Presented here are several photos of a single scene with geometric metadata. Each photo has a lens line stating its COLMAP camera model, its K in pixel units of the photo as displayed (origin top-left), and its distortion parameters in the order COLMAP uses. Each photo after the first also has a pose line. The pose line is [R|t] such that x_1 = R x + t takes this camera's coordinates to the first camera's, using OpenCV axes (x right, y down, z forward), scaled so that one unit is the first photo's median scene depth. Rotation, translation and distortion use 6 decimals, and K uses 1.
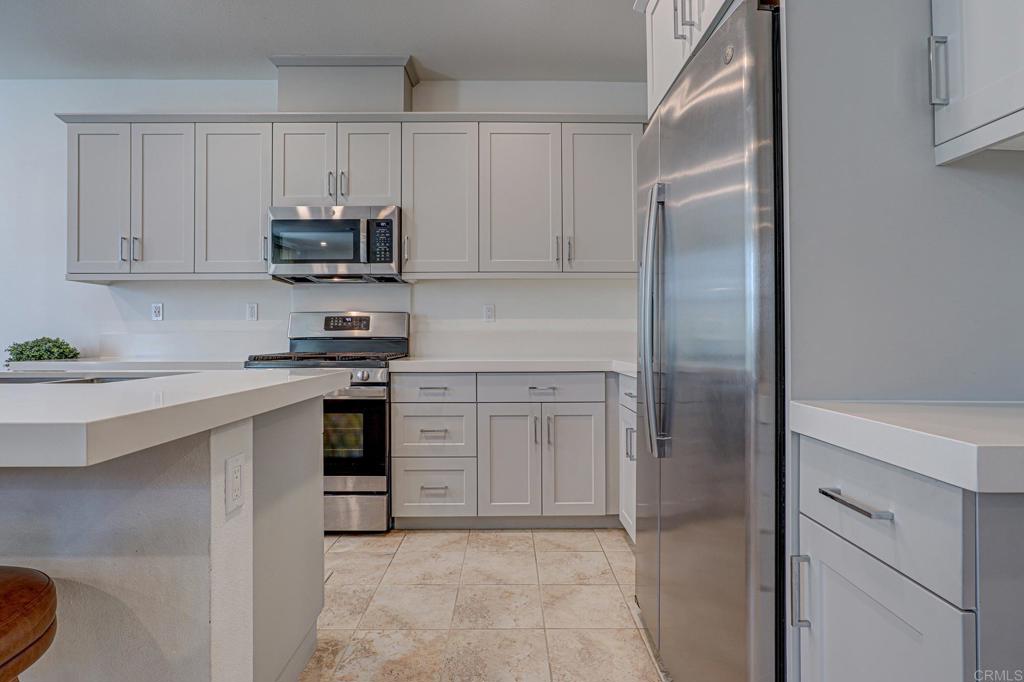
lens RADIAL K [[526.1, 0, 524.3], [0, 526.1, 324.5], [0, 0, 1]] dist [-0.023466, -0.001352]
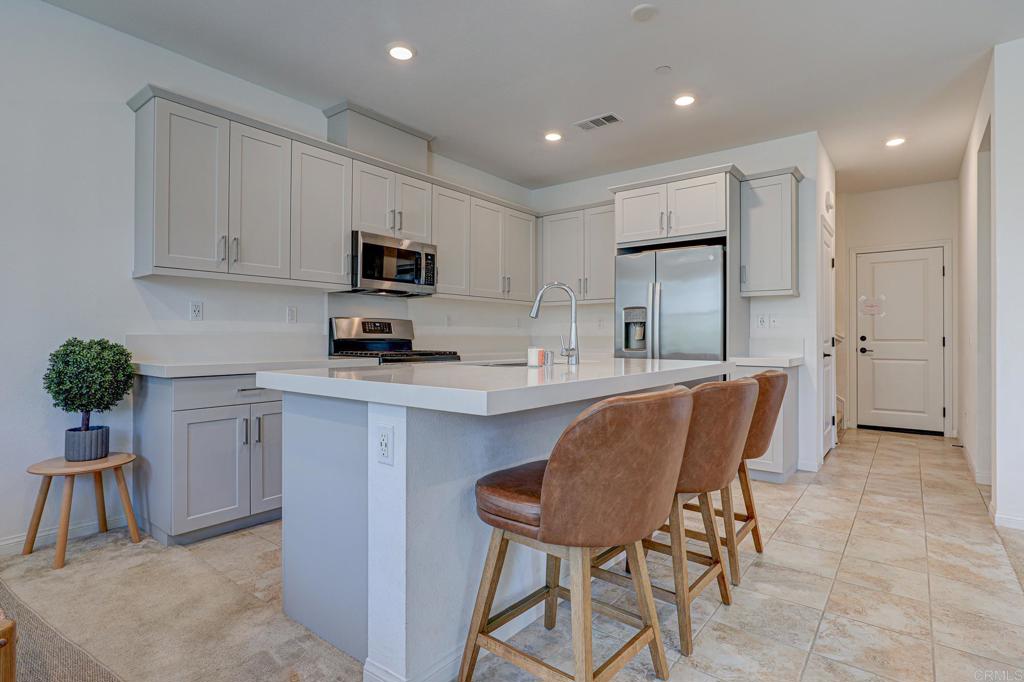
lens RADIAL K [[520.9, 0, 508.4], [0, 520.9, 333.7], [0, 0, 1]] dist [-0.029074, 0.009220]
pose [[0.637404, 0.011275, 0.770447, -1.224339], [-0.020999, 0.999776, 0.002743, 0.002401], [-0.770244, -0.017927, 0.637498, -0.037240]]
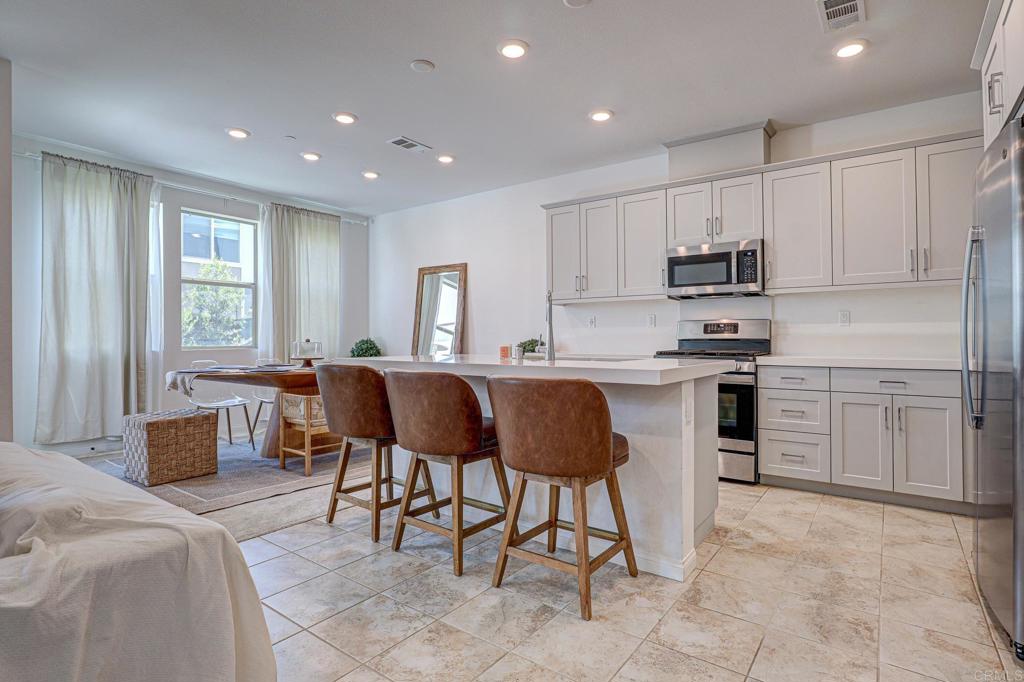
lens RADIAL K [[520.9, 0, 524.3], [0, 520.9, 331.5], [0, 0, 1]] dist [-0.029074, 0.009220]
pose [[0.797300, -0.004737, -0.603564, 0.066982], [0.011897, 0.999898, 0.007868, -0.012141], [0.603466, -0.013454, 0.797276, -0.391617]]
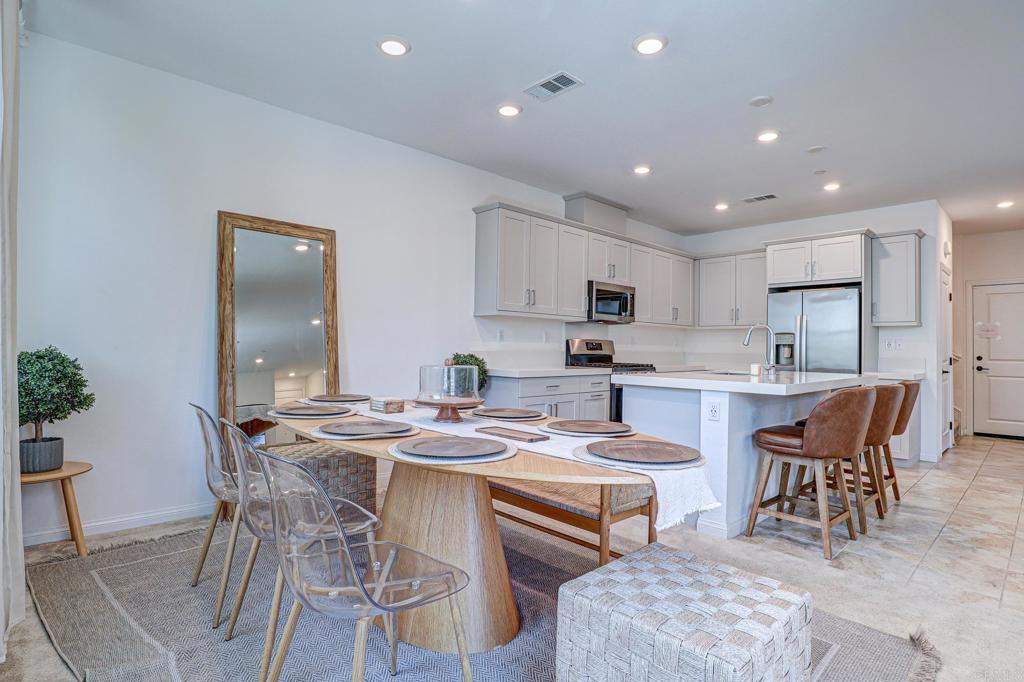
lens RADIAL K [[520.9, 0, 507.2], [0, 520.9, 334.1], [0, 0, 1]] dist [-0.029074, 0.009220]
pose [[0.746180, 0.032806, 0.664935, -1.931384], [-0.033003, 0.999380, -0.012270, -0.013730], [-0.664925, -0.012789, 0.746800, -0.129449]]
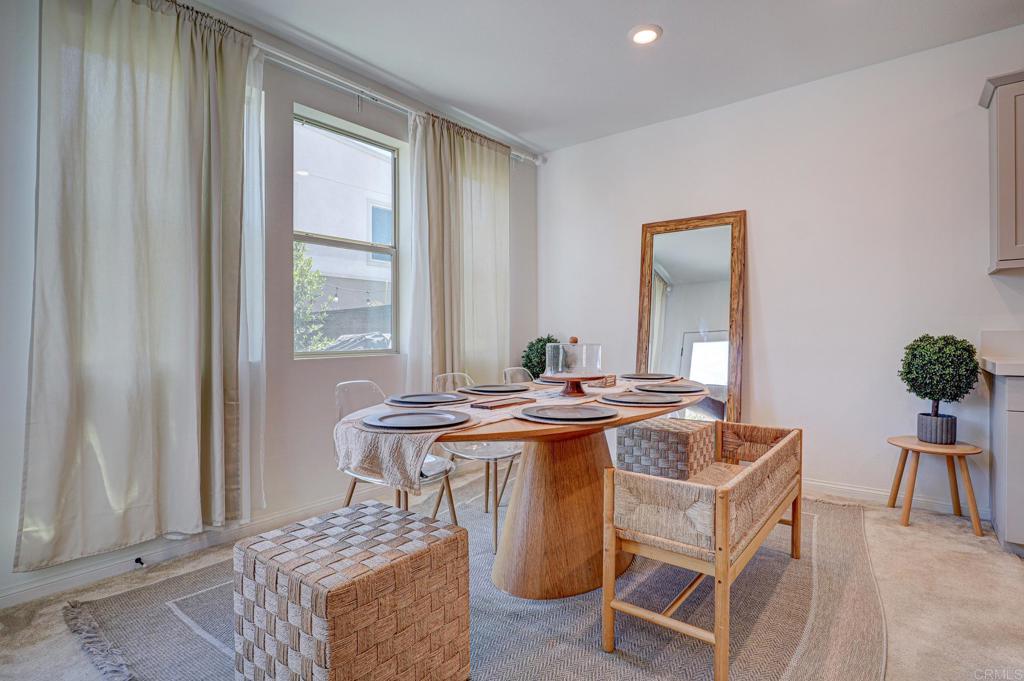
lens RADIAL K [[520.9, 0, 533.4], [0, 520.9, 319.3], [0, 0, 1]] dist [-0.029074, 0.009220]
pose [[0.787518, -0.019727, -0.615975, -0.992730], [0.017463, 0.999801, -0.009693, -0.006017], [0.616044, -0.003123, 0.787706, -0.182333]]
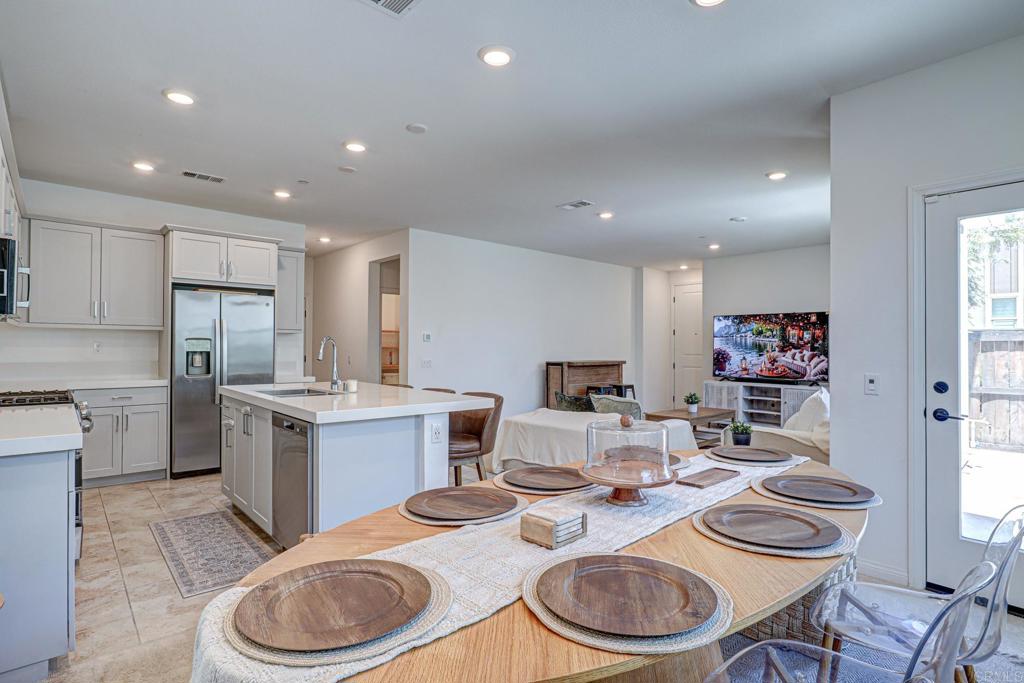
lens RADIAL K [[526.1, 0, 519.6], [0, 526.1, 347.6], [0, 0, 1]] dist [-0.023466, -0.001352]
pose [[-0.655601, -0.001775, 0.755105, -1.808009], [-0.023121, 0.999576, -0.017725, -0.040812], [-0.754753, -0.029079, -0.655364, 0.946947]]
